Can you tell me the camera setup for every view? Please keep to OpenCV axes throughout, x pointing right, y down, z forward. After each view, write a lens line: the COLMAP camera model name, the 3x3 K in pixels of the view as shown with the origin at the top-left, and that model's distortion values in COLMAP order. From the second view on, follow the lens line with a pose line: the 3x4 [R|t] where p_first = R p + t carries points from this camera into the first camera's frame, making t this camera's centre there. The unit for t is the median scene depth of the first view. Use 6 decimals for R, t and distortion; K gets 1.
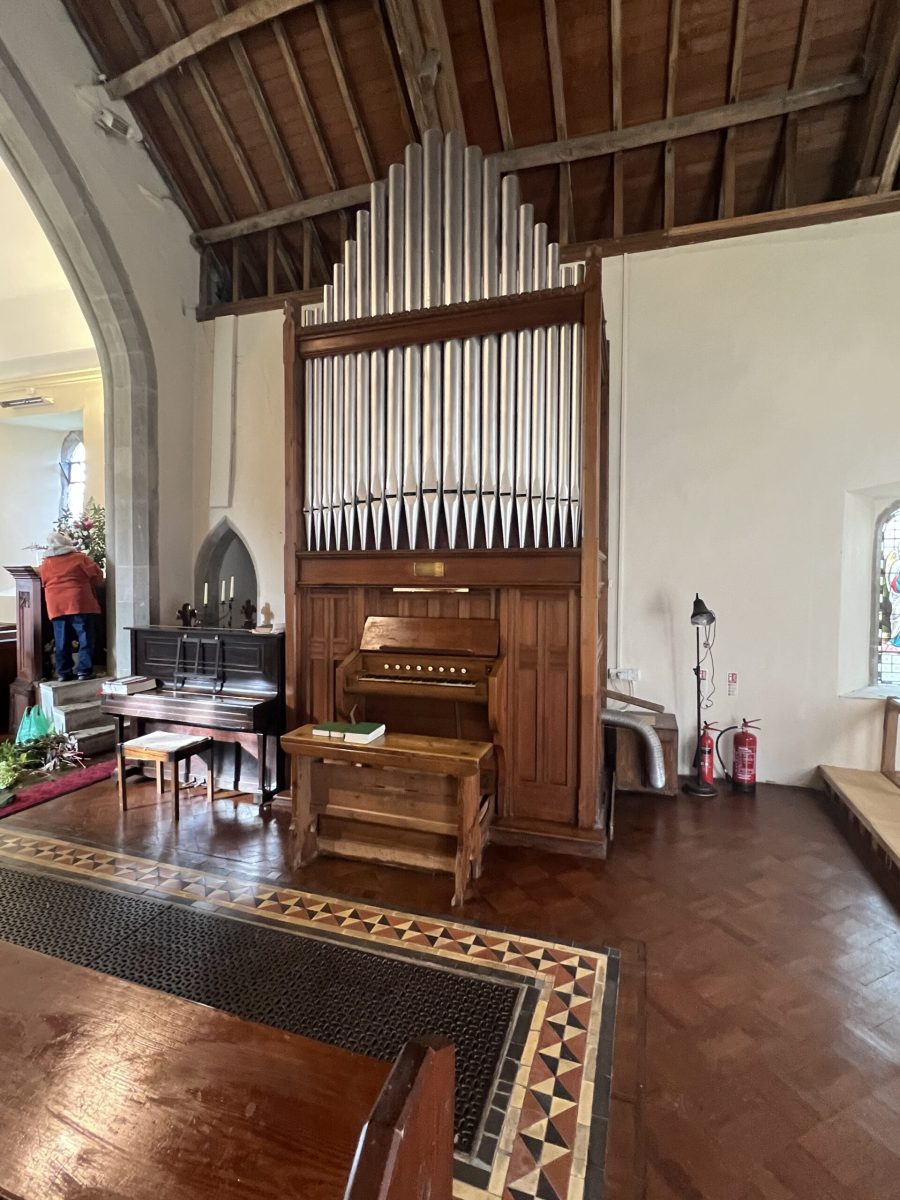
lens RADIAL K [[566.8, 0, 452.0], [0, 566.8, 591.8], [0, 0, 1]] dist [-0.004185, 0.000161]
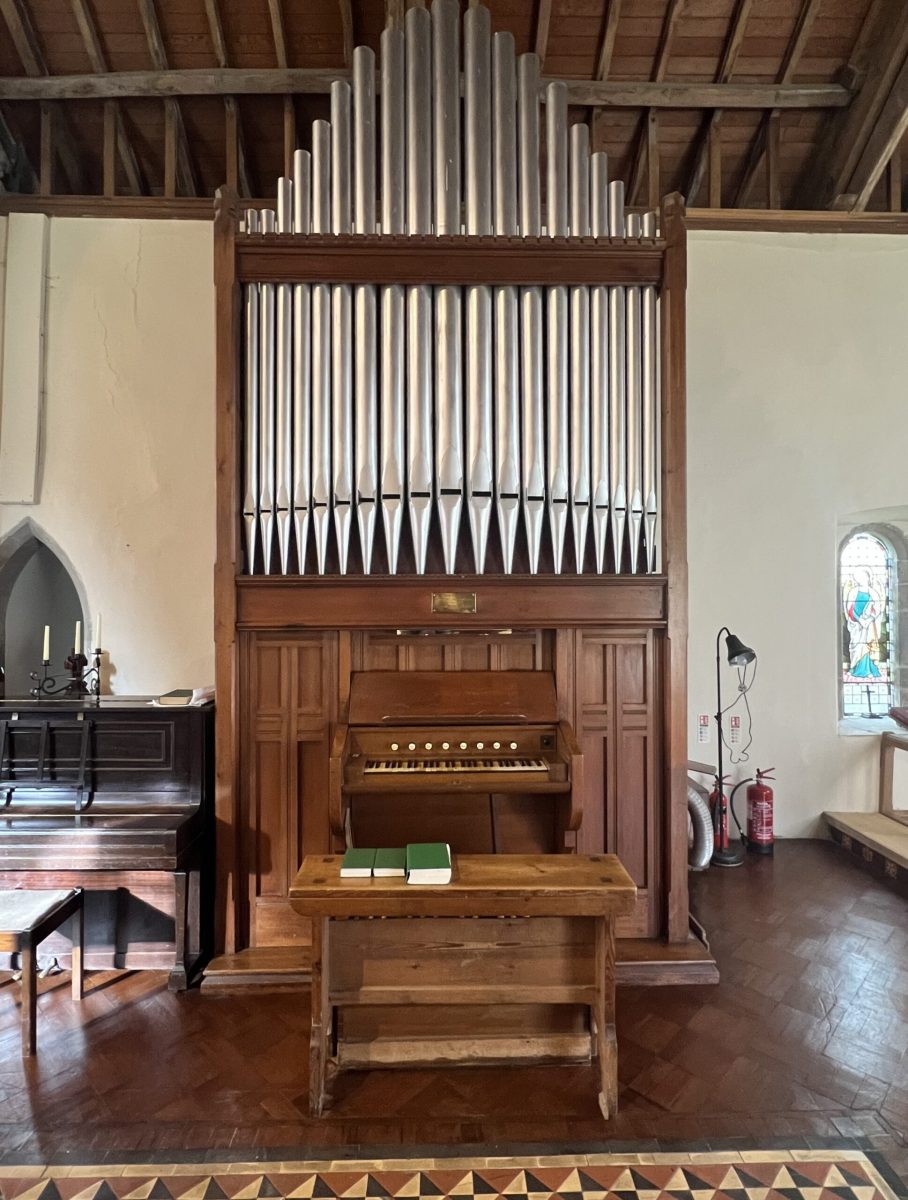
lens RADIAL K [[637.4, 0, 452.7], [0, 637.4, 597.5], [0, 0, 1]] dist [-0.002058, -0.000800]
pose [[0.942051, -0.004021, 0.335446, -0.286161], [0.014772, 0.999455, -0.029506, -0.021419], [-0.335145, 0.032752, 0.941597, 0.240098]]
